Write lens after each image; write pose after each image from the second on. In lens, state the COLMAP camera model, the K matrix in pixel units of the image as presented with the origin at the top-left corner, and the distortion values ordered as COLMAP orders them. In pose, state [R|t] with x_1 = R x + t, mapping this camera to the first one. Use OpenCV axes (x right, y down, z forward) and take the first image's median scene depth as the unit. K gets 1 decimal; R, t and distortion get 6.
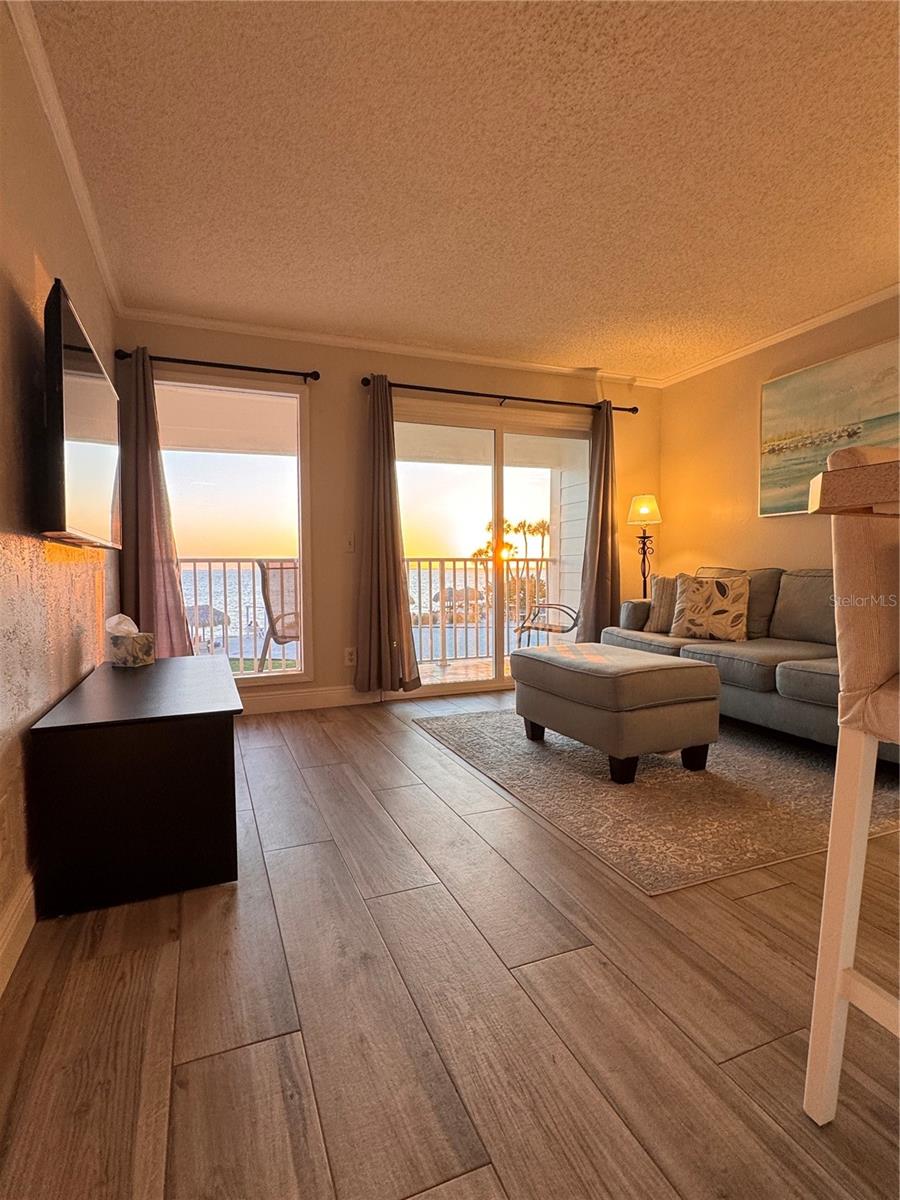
lens RADIAL K [[585.0, 0, 443.4], [0, 585.0, 597.8], [0, 0, 1]] dist [0.000820, -0.000016]
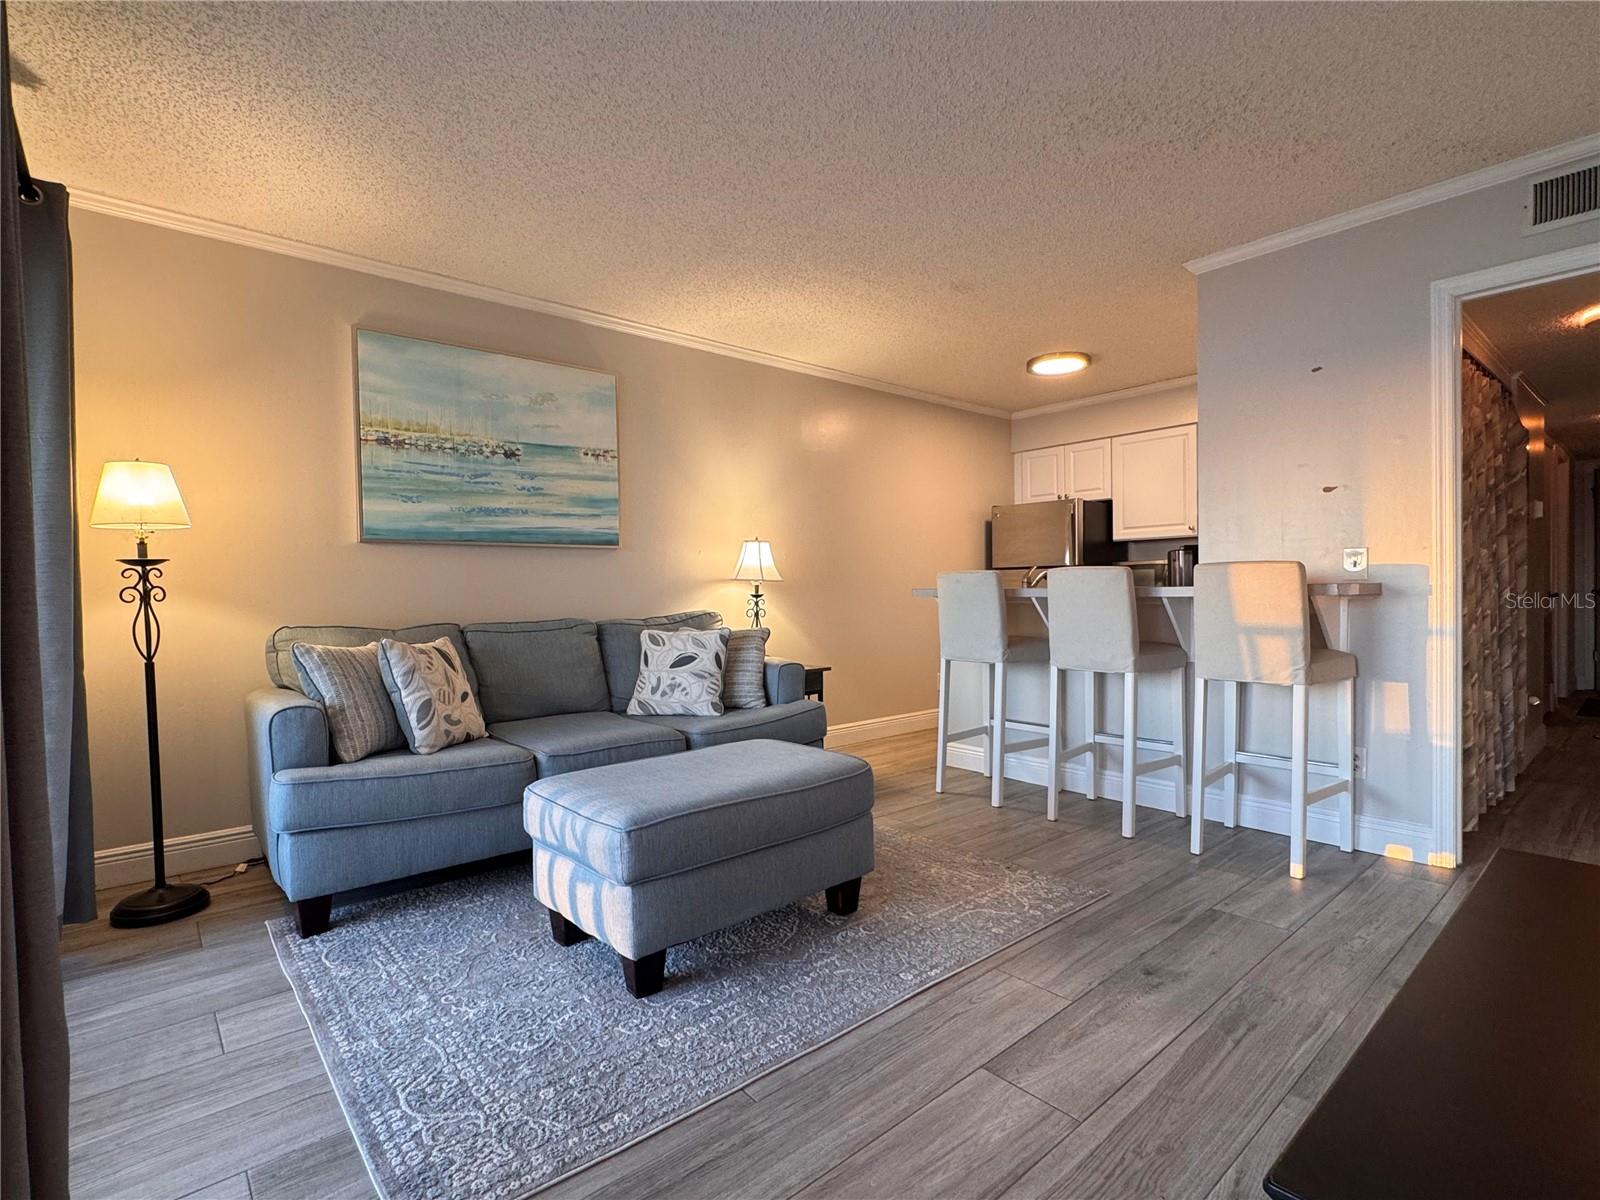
lens RADIAL K [[780.1, 0, 791.8], [0, 780.1, 606.1], [0, 0, 1]] dist [0.000820, -0.000016]
pose [[-0.315375, -0.015349, 0.948843, -0.419004], [0.060747, 0.997492, 0.036327, -0.079024], [-0.947021, 0.069096, -0.313651, 0.910897]]
